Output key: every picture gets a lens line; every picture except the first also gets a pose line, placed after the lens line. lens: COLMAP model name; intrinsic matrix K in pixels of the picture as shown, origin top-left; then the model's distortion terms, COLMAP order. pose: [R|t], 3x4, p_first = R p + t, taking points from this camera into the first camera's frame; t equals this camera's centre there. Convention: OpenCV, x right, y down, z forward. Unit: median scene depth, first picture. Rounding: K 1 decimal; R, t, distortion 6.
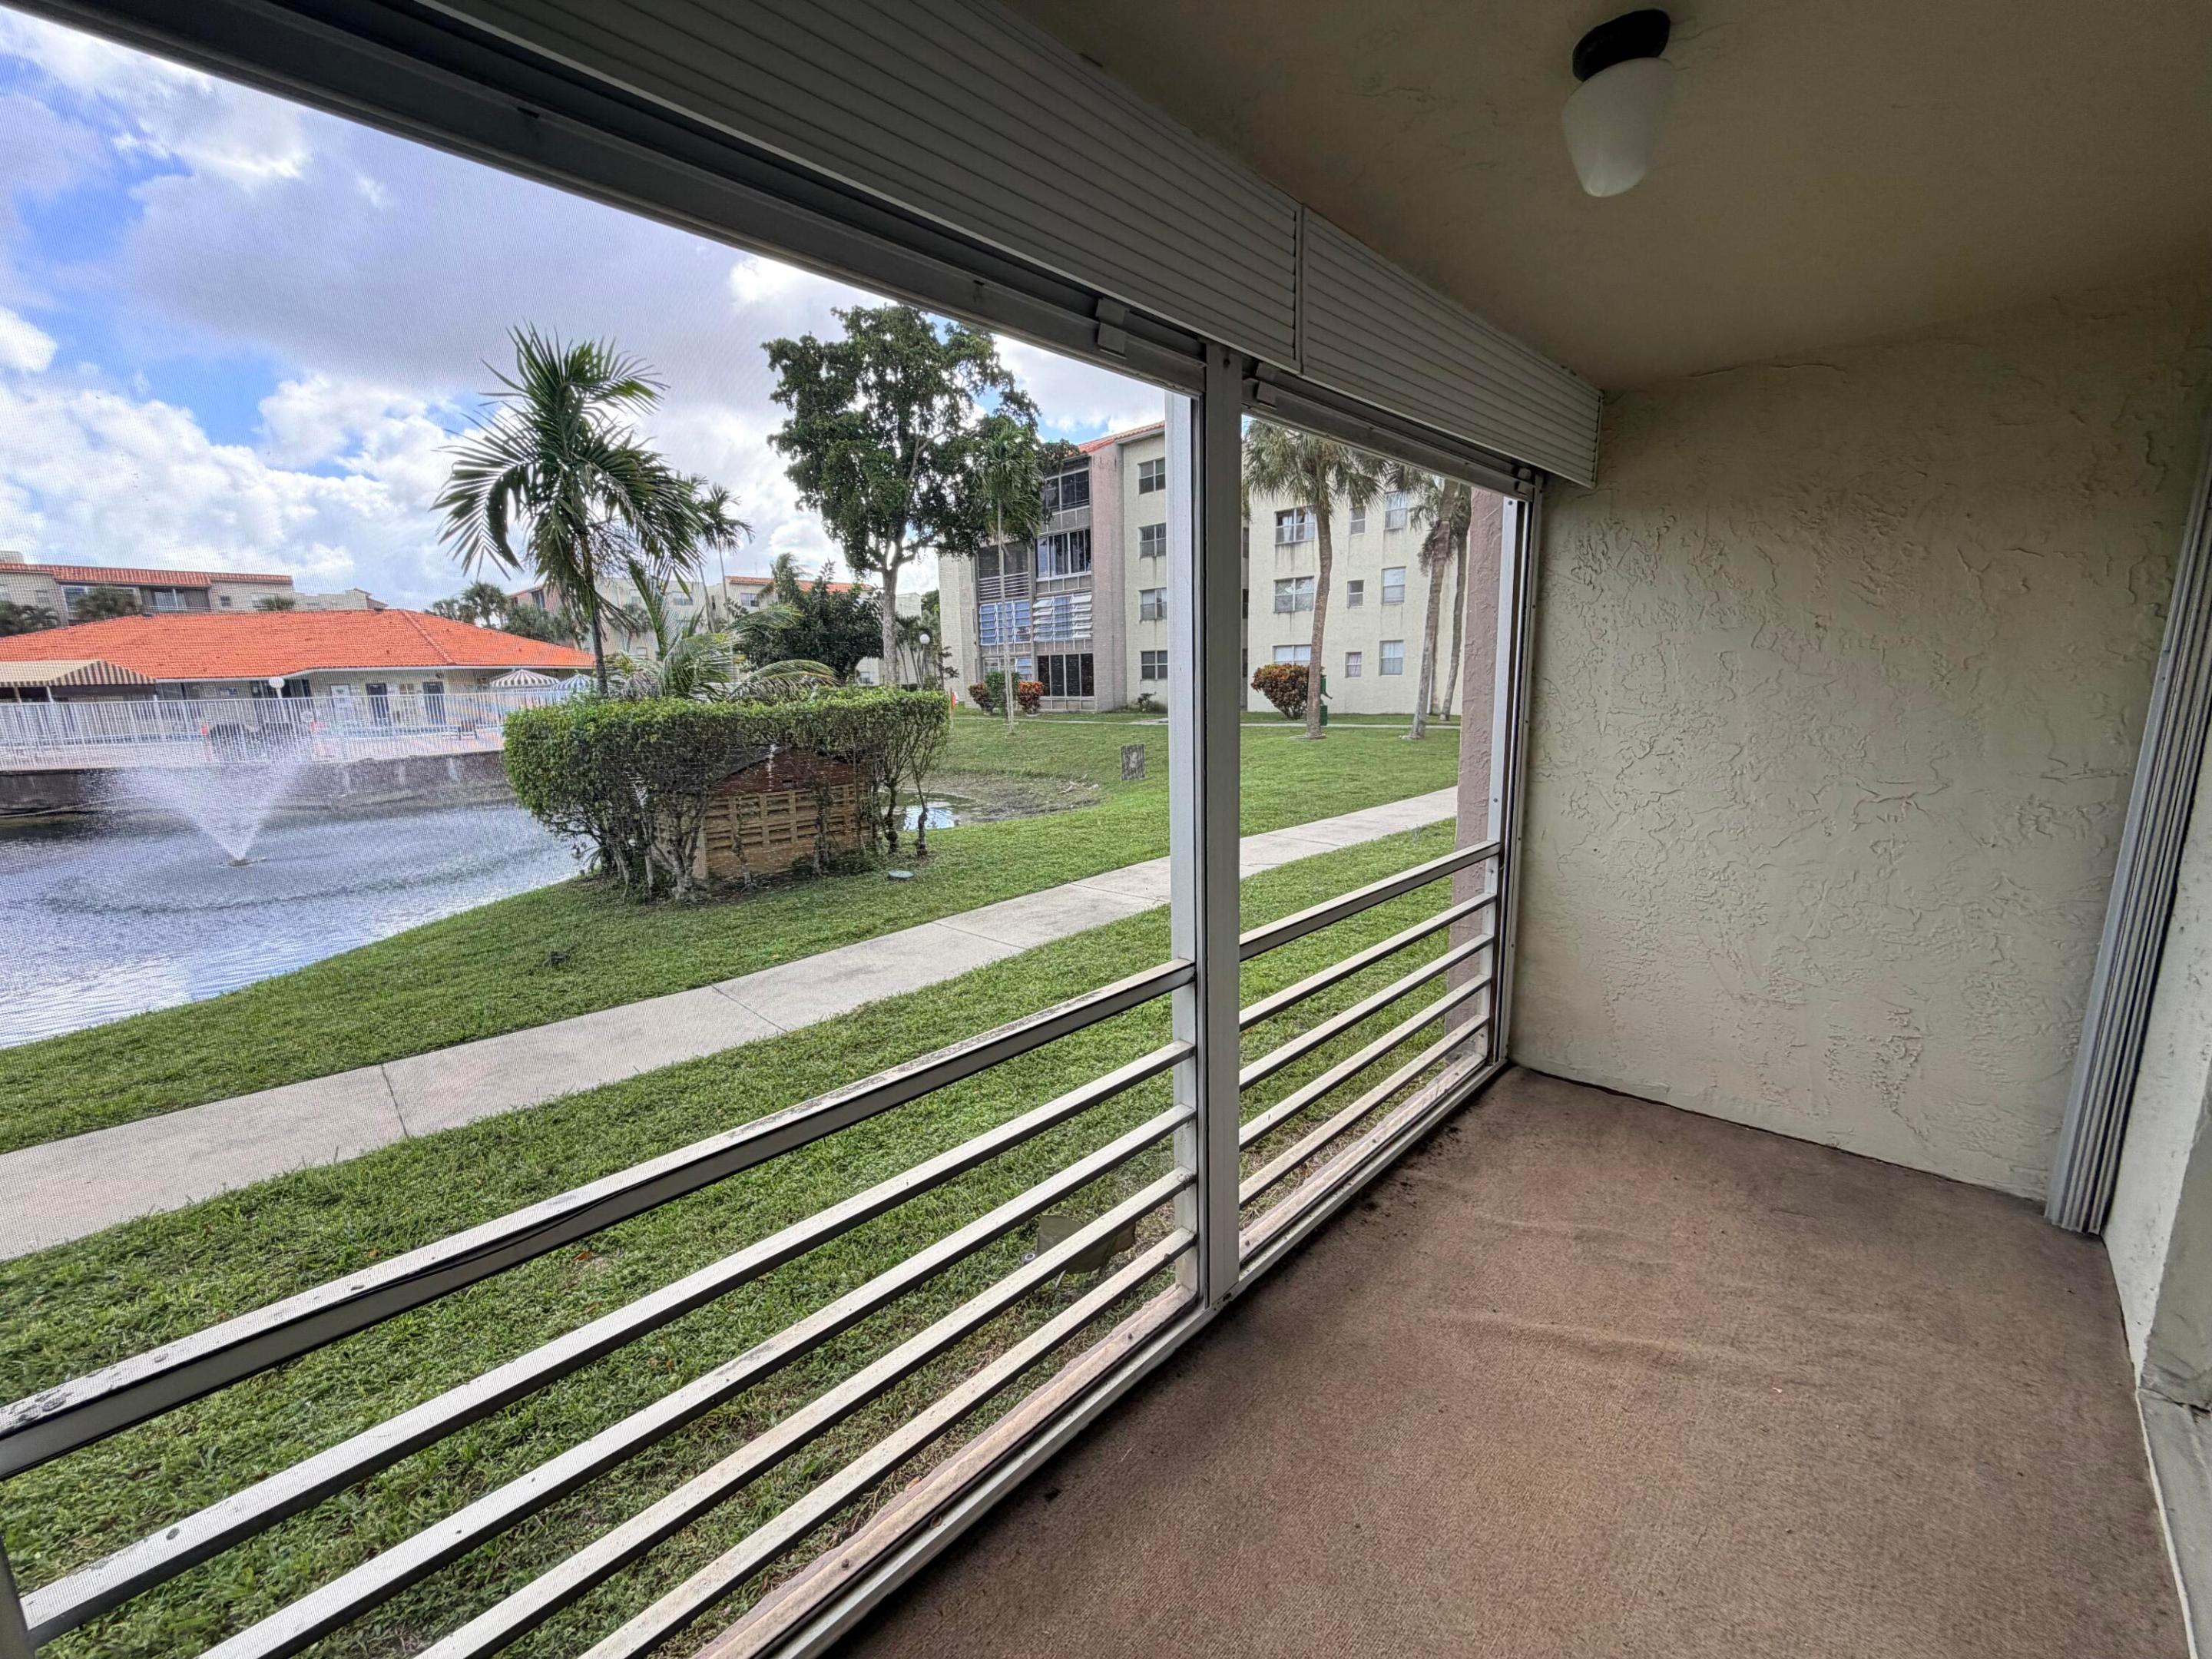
lens RADIAL K [[876.5, 0, 1106.0], [0, 876.5, 829.5], [0, 0, 1]] dist [-0.000103, -0.000021]
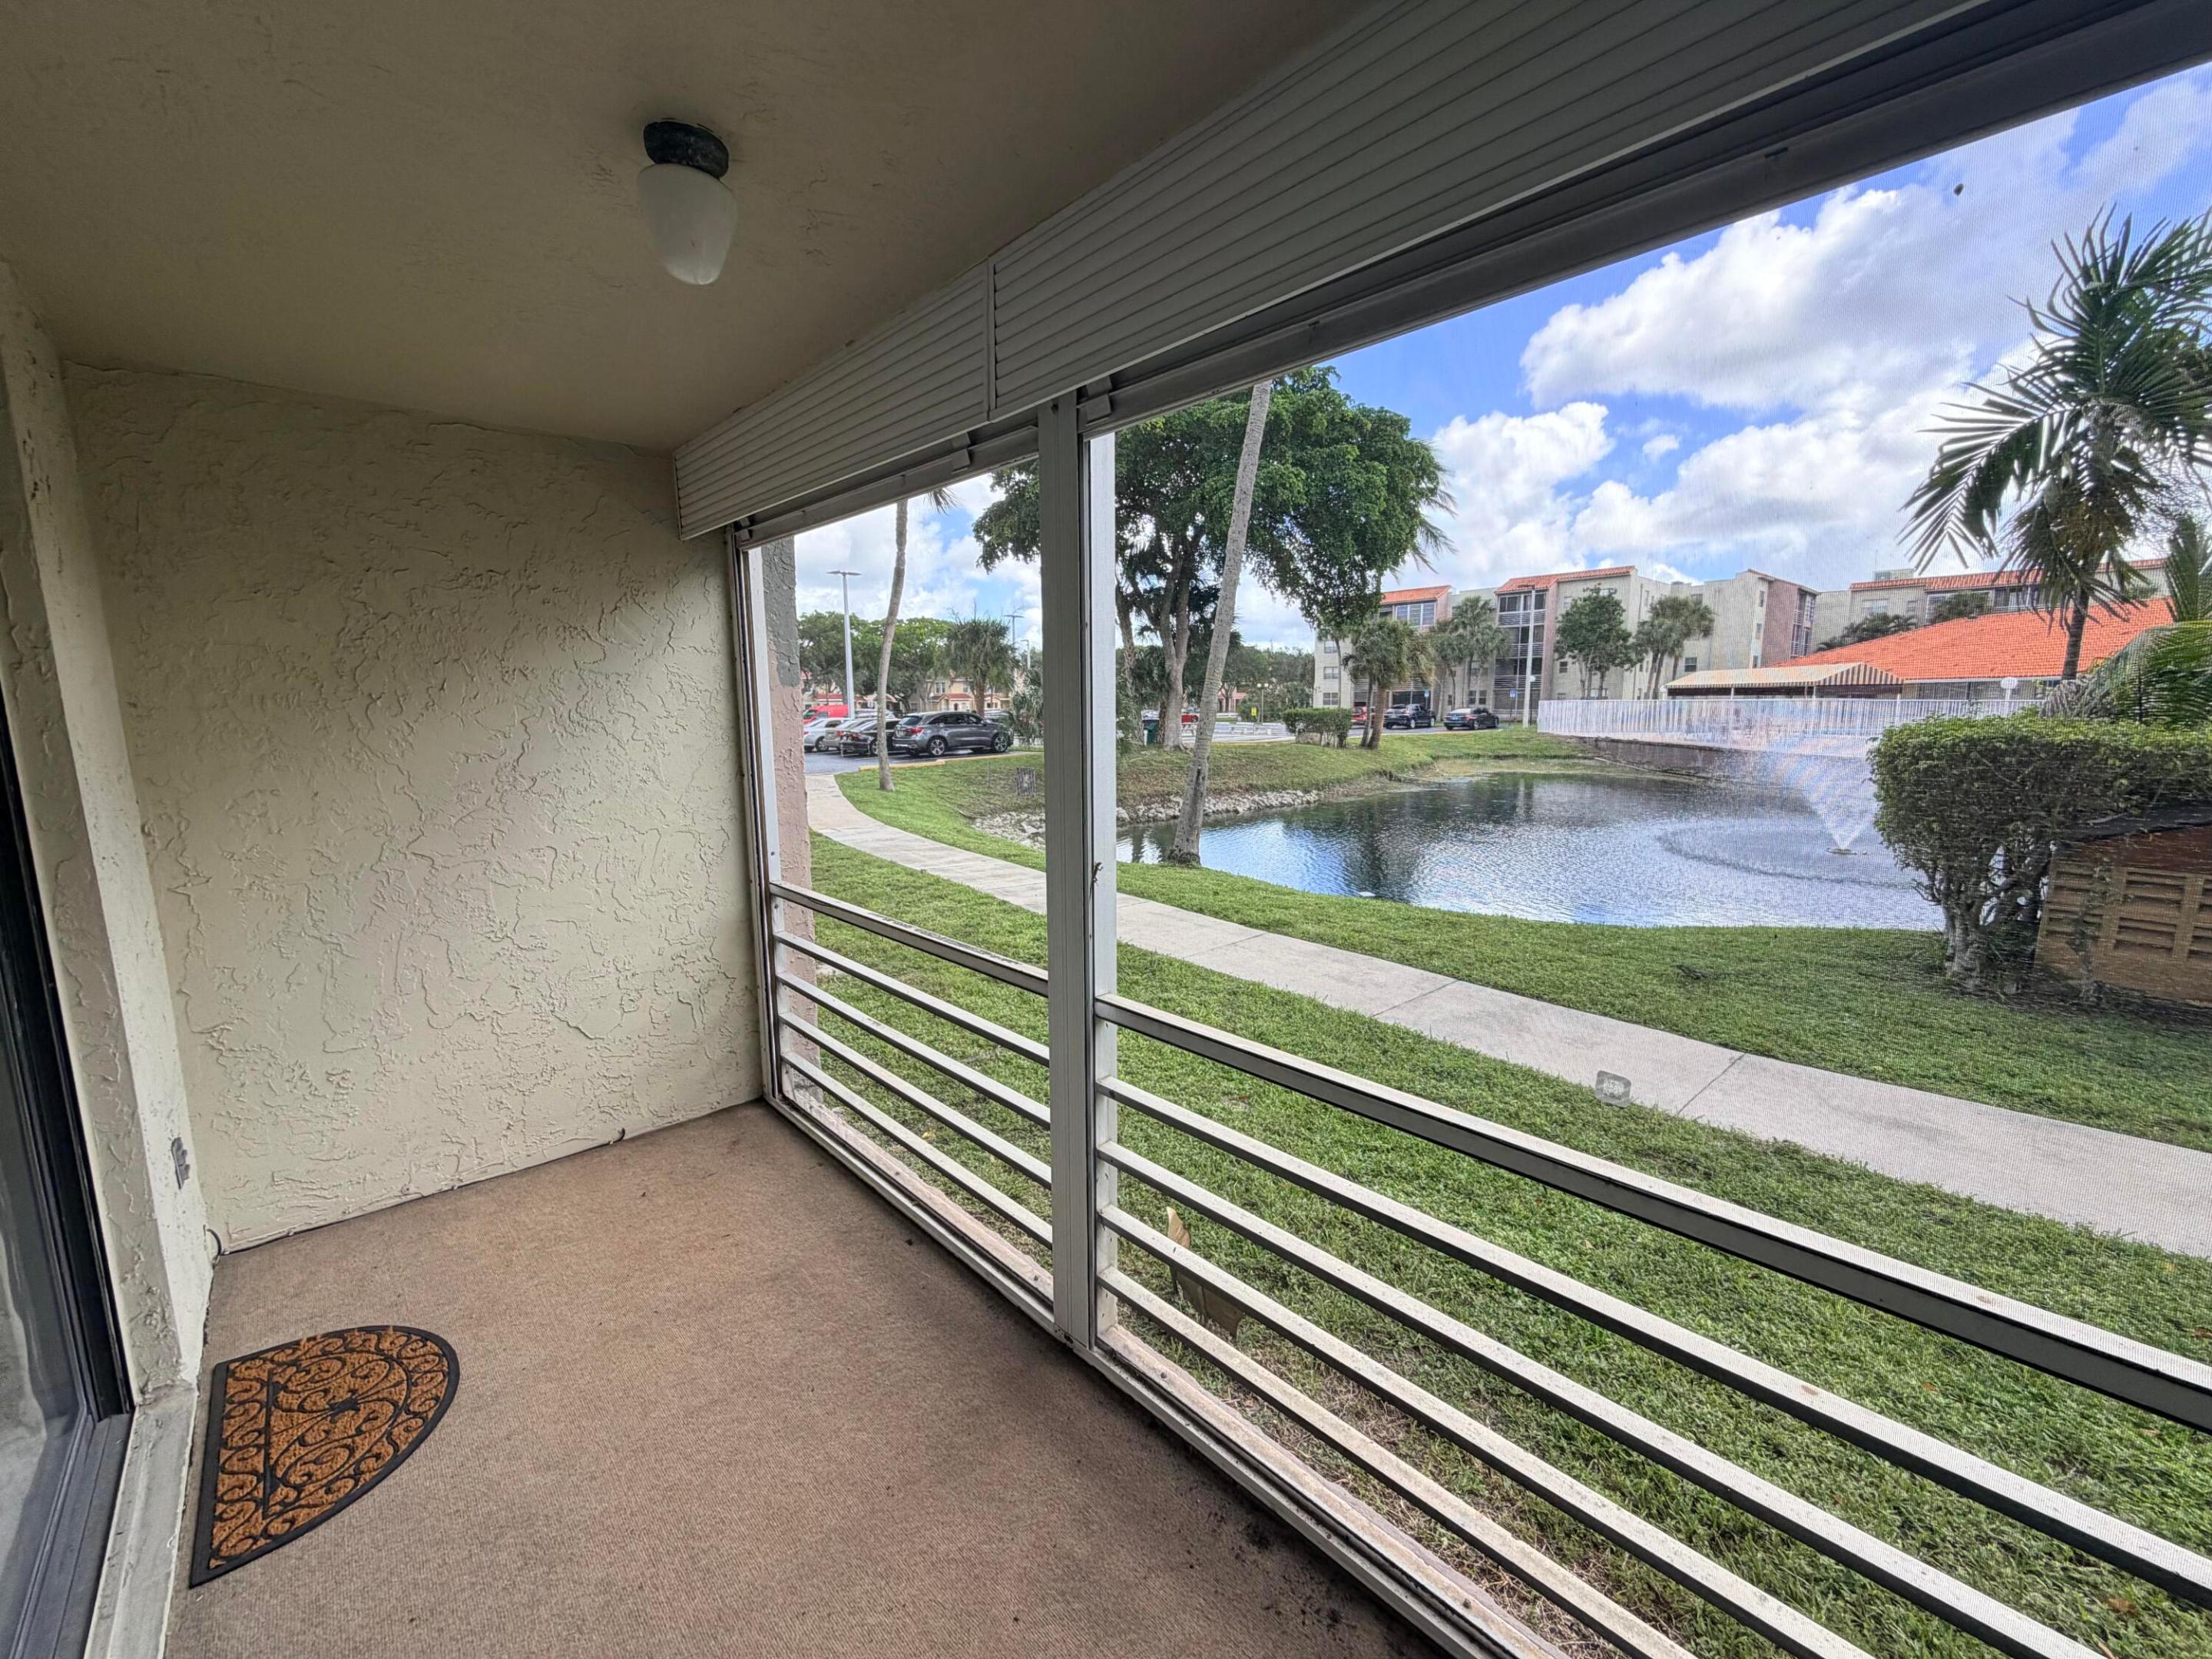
lens RADIAL K [[894.9, 0, 1106.0], [0, 894.9, 829.5], [0, 0, 1]] dist [0.000018, 0.000002]
pose [[-0.058936, 0.164476, -0.984619, 0.407267], [-0.164773, 0.971202, 0.172097, -0.080381], [0.984569, 0.172381, -0.030138, 0.382283]]
